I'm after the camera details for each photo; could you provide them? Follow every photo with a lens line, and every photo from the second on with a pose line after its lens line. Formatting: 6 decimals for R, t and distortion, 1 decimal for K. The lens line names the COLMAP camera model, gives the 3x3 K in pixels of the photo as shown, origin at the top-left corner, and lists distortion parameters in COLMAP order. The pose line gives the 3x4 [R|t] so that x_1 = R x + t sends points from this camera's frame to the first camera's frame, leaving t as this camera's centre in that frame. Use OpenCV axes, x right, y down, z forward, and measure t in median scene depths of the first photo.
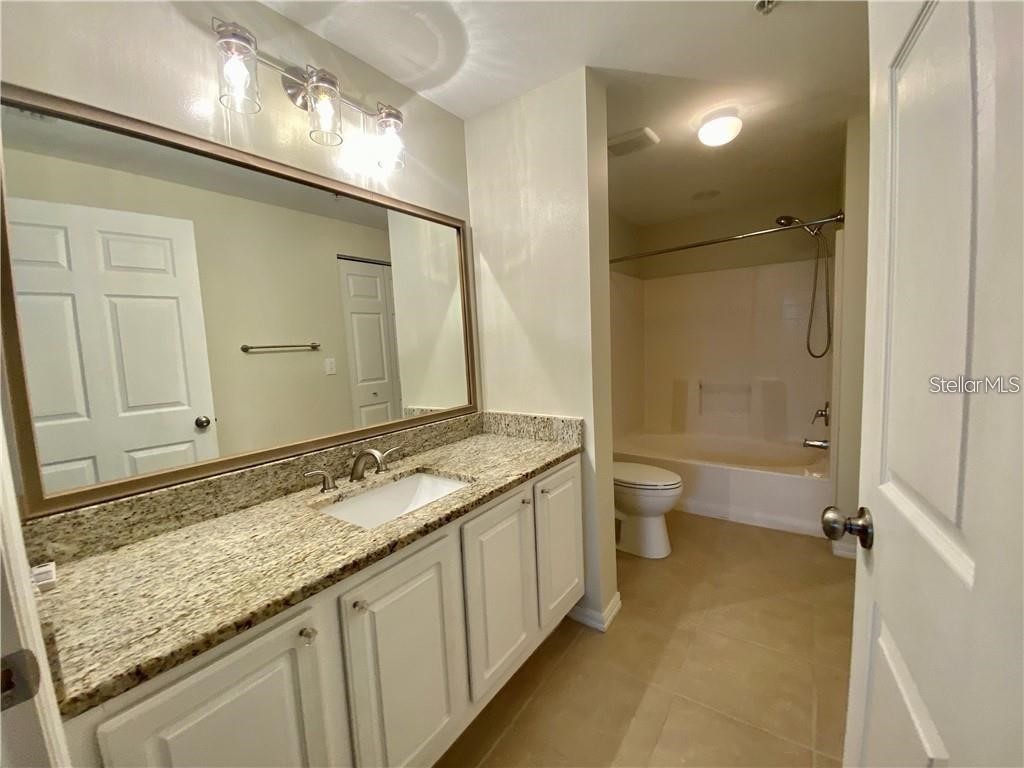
lens RADIAL K [[408.5, 0, 510.2], [0, 408.5, 385.6], [0, 0, 1]] dist [-0.002962, -0.008288]
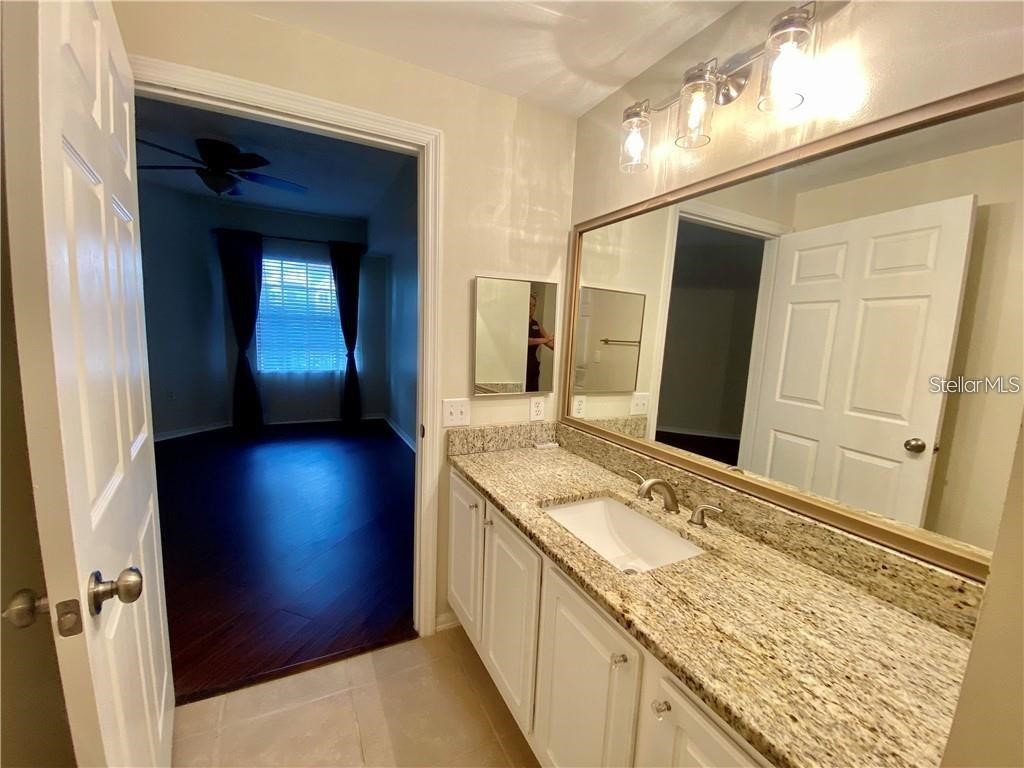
lens RADIAL K [[408.5, 0, 508.5], [0, 408.5, 385.0], [0, 0, 1]] dist [-0.002962, -0.008288]
pose [[-0.465970, 0.141953, -0.873339, 0.524535], [-0.103475, 0.971531, 0.213122, -0.188889], [0.878729, 0.189677, -0.438016, 0.964310]]
